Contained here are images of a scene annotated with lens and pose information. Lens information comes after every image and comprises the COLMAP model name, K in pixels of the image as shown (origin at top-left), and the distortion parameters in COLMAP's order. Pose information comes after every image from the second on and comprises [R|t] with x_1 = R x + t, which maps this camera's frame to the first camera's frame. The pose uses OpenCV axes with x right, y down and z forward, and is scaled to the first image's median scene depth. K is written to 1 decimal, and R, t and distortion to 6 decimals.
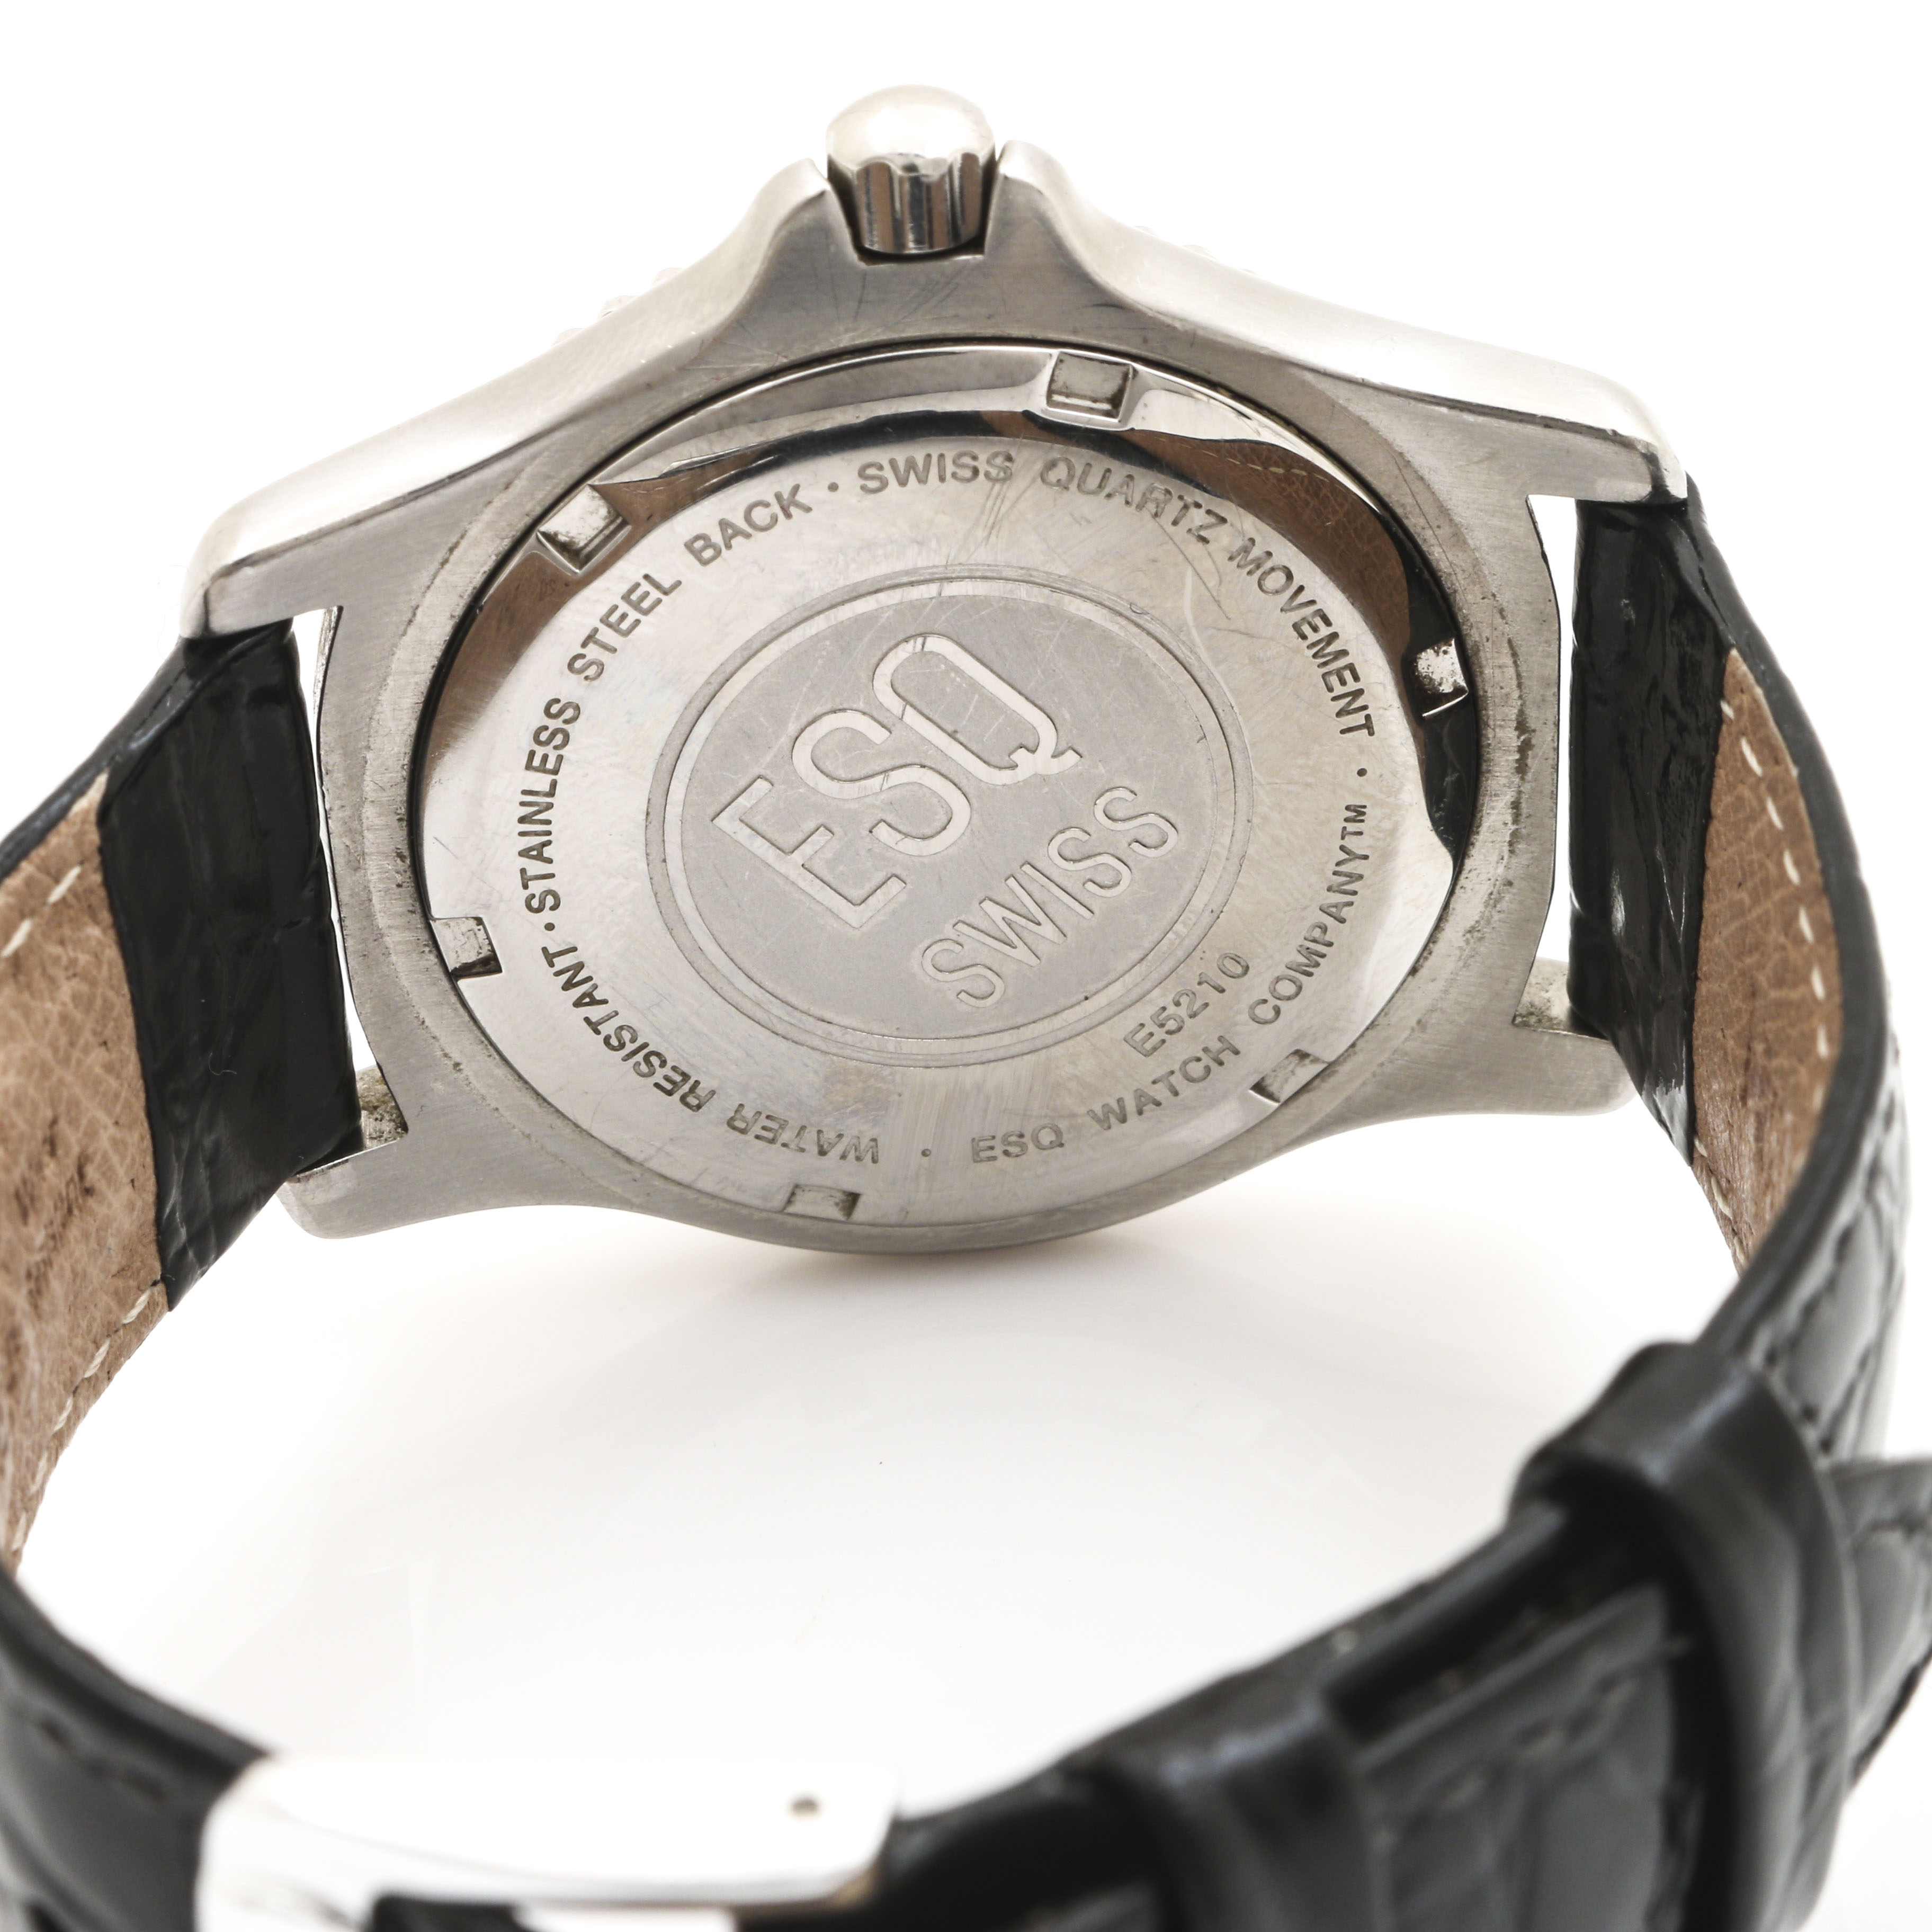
lens RADIAL K [[5280.8, 0, 966.2], [0, 5280.8, 924.4], [0, 0, 1]] dist [-0.381783, 6.902889]
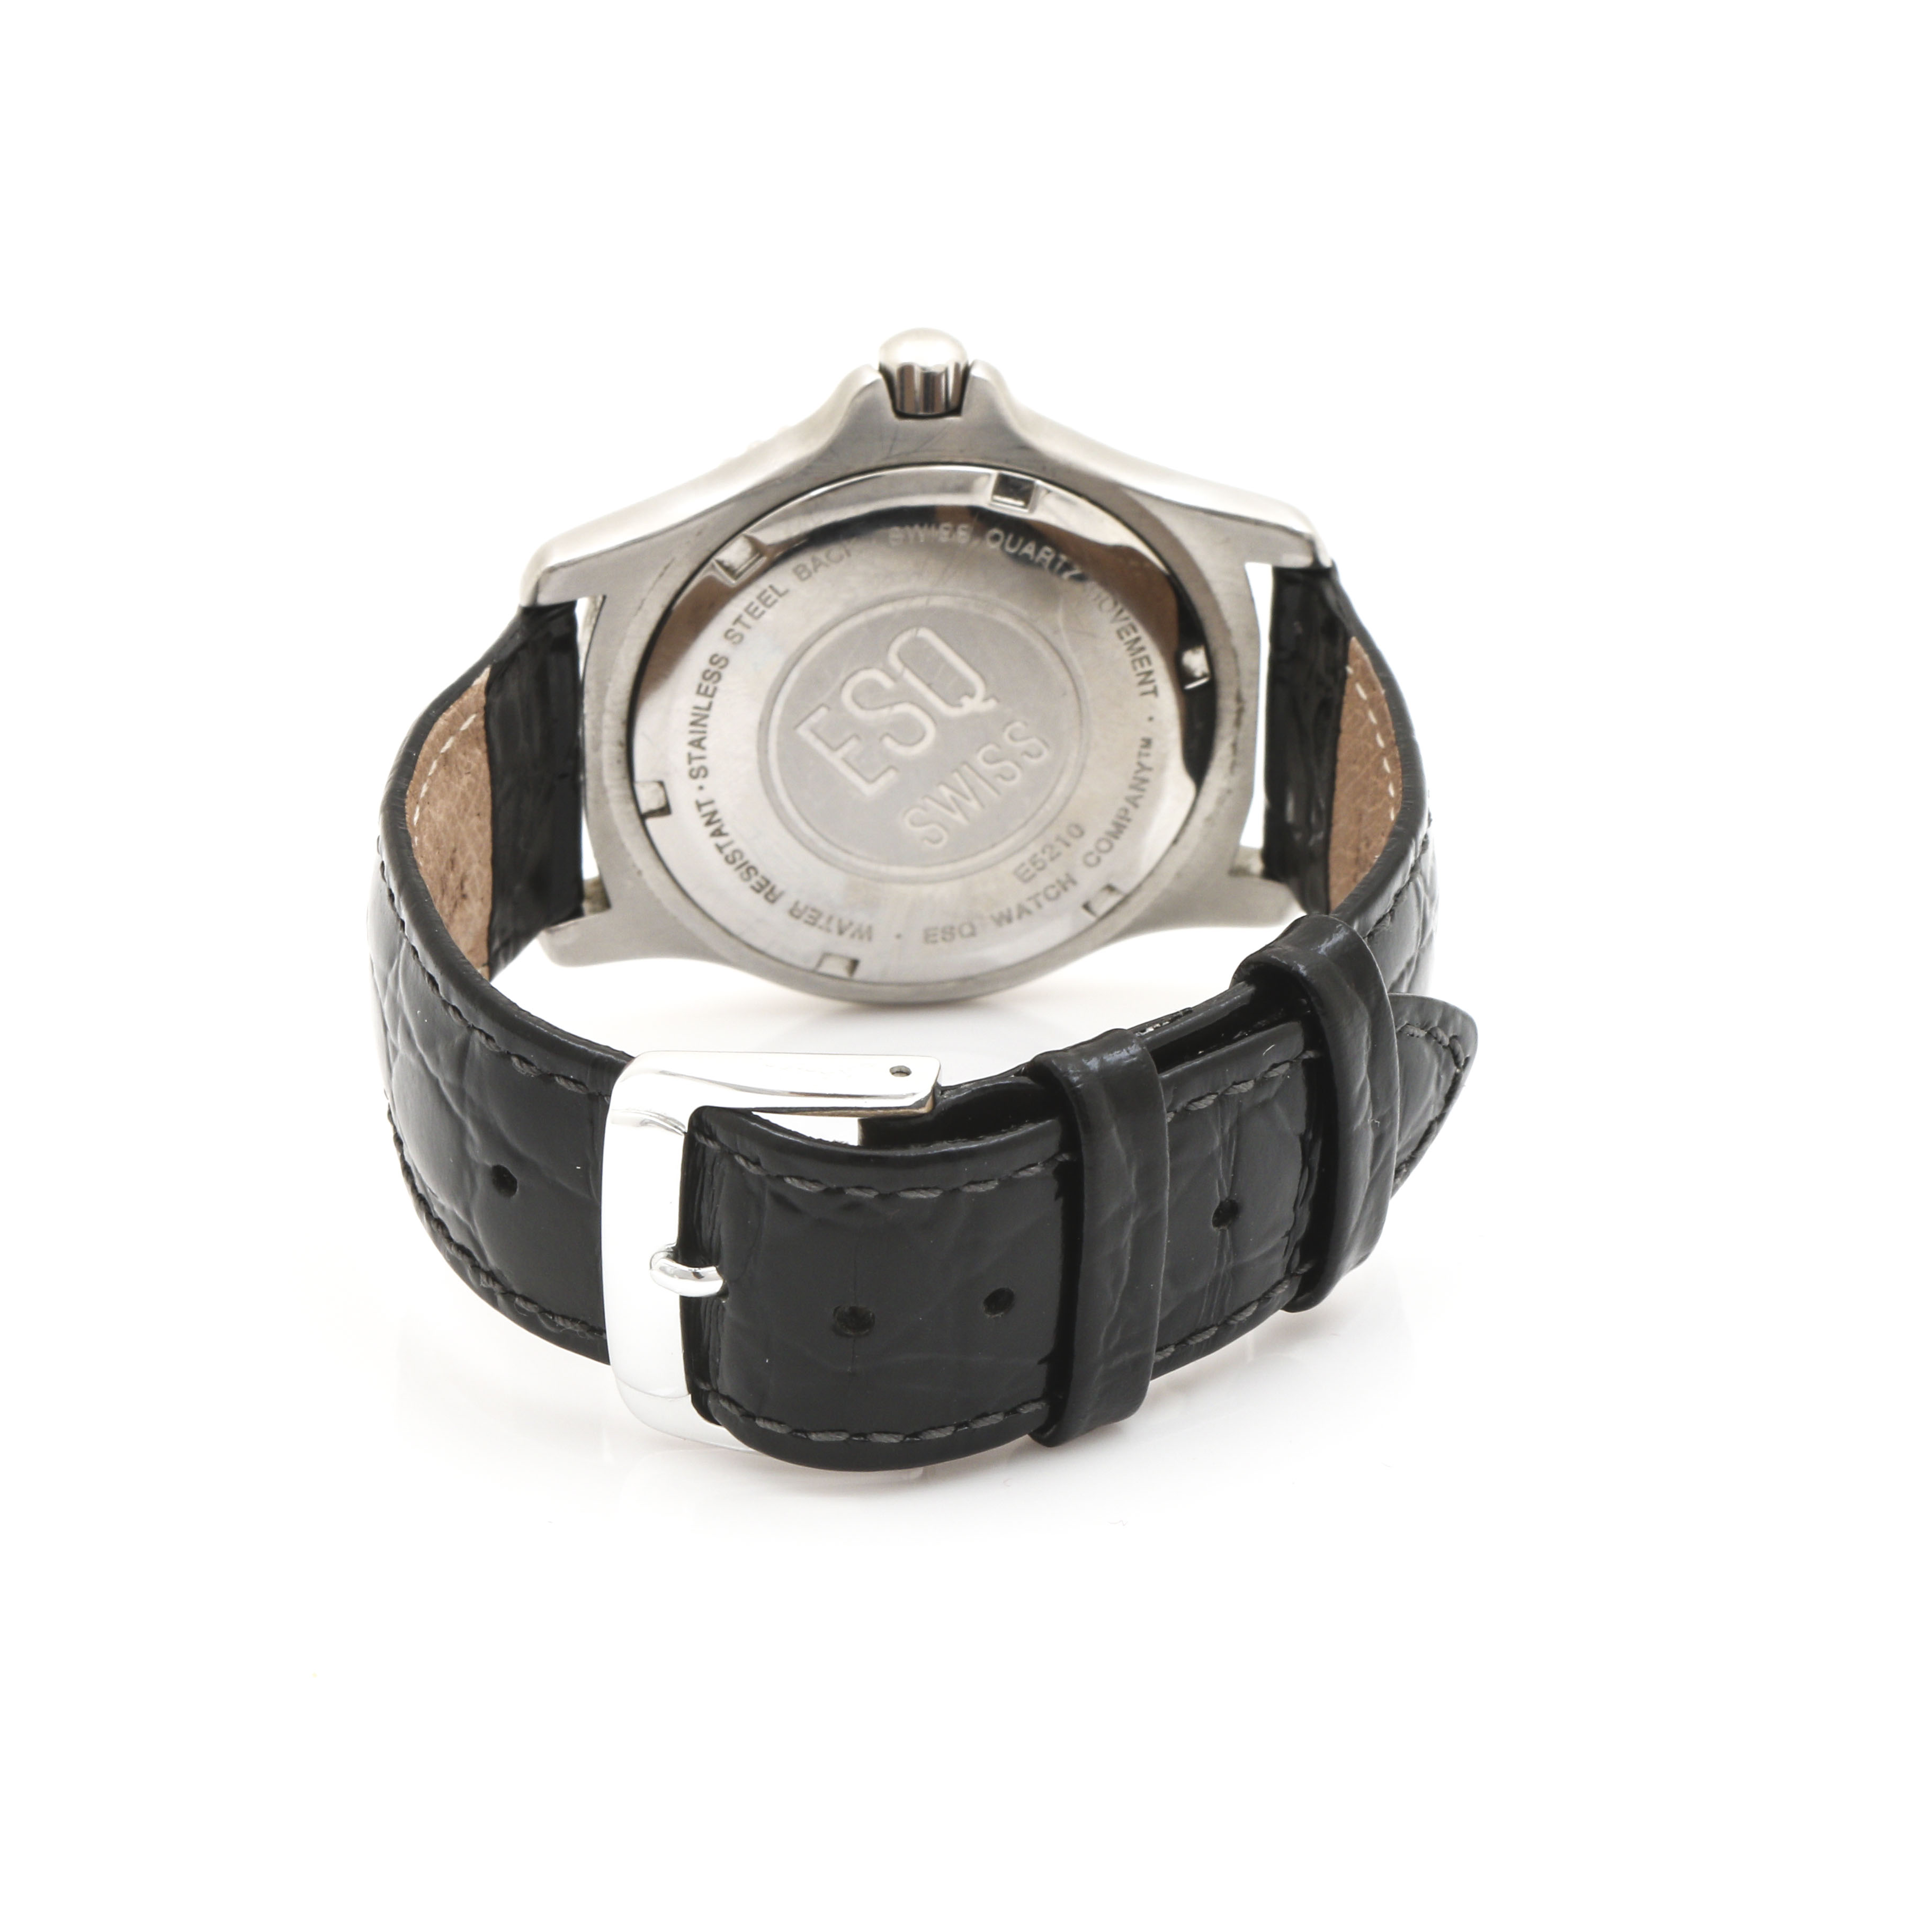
lens RADIAL K [[5280.8, 0, 966.2], [0, 5280.8, 924.4], [0, 0, 1]] dist [-0.381783, 6.902889]
pose [[0.997763, 0.032863, 0.058208, -0.093806], [-0.026690, 0.994238, -0.103818, 0.236801], [-0.061284, 0.102033, 0.992892, -0.811323]]
